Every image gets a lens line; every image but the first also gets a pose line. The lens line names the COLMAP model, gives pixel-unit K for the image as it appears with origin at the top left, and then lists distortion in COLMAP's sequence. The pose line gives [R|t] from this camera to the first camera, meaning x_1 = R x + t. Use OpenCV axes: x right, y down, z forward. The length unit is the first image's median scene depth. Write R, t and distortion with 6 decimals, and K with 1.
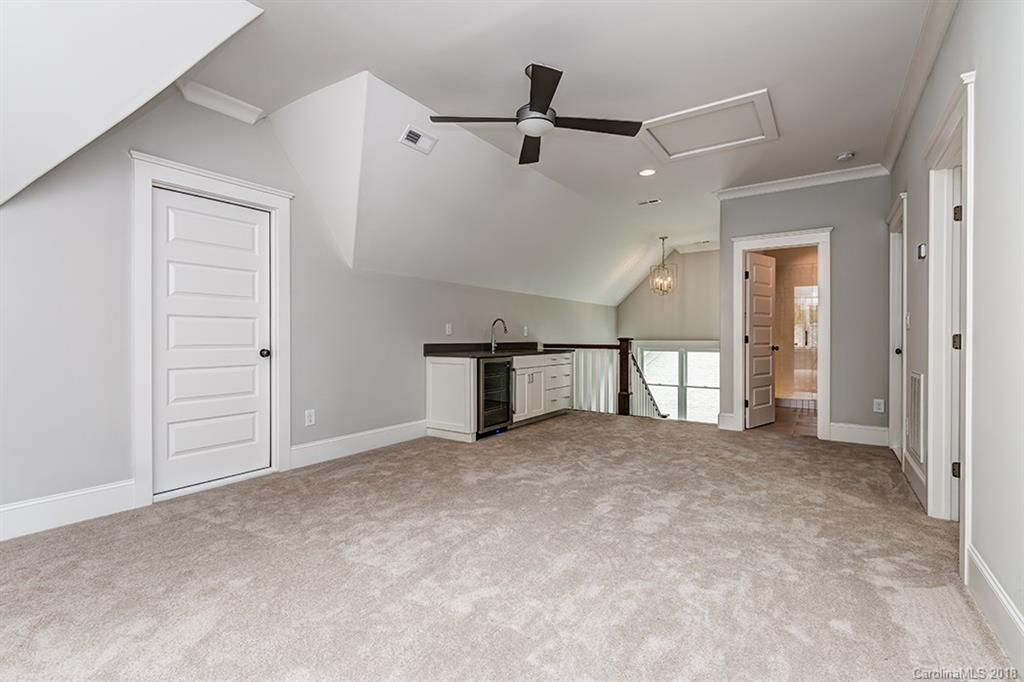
lens RADIAL K [[469.3, 0, 511.5], [0, 469.3, 339.5], [0, 0, 1]] dist [-0.000049, -0.000004]
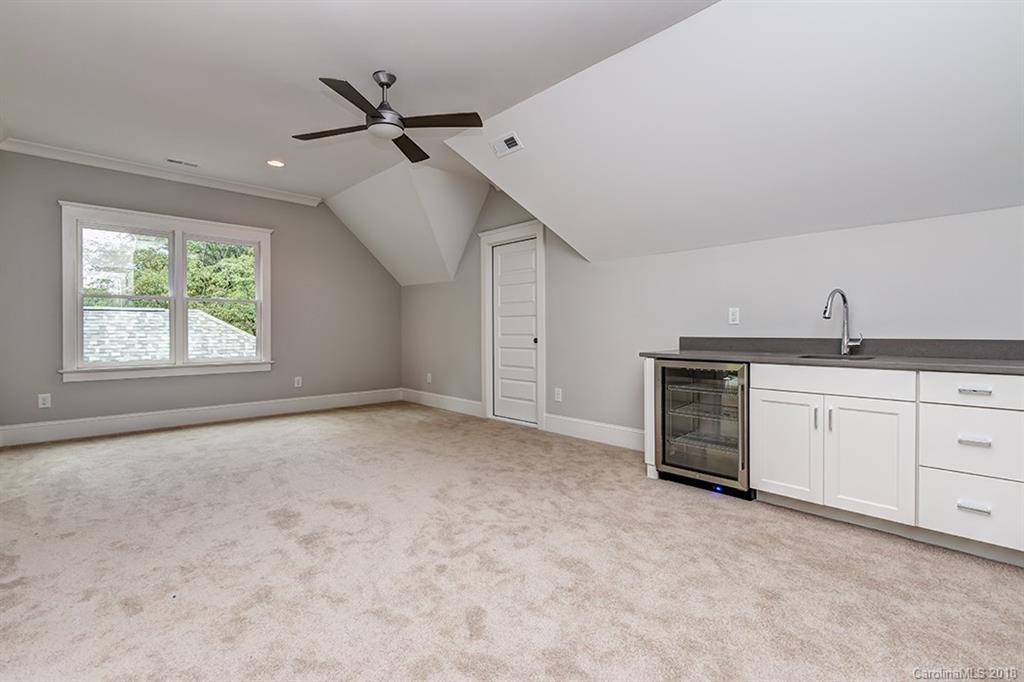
lens RADIAL K [[469.3, 0, 512.6], [0, 469.3, 334.5], [0, 0, 1]] dist [-0.000049, -0.000004]
pose [[-0.223974, 0.013596, -0.974500, 0.571650], [0.001054, 0.999905, 0.013708, -0.004752], [0.974595, 0.002043, -0.223967, 0.847243]]
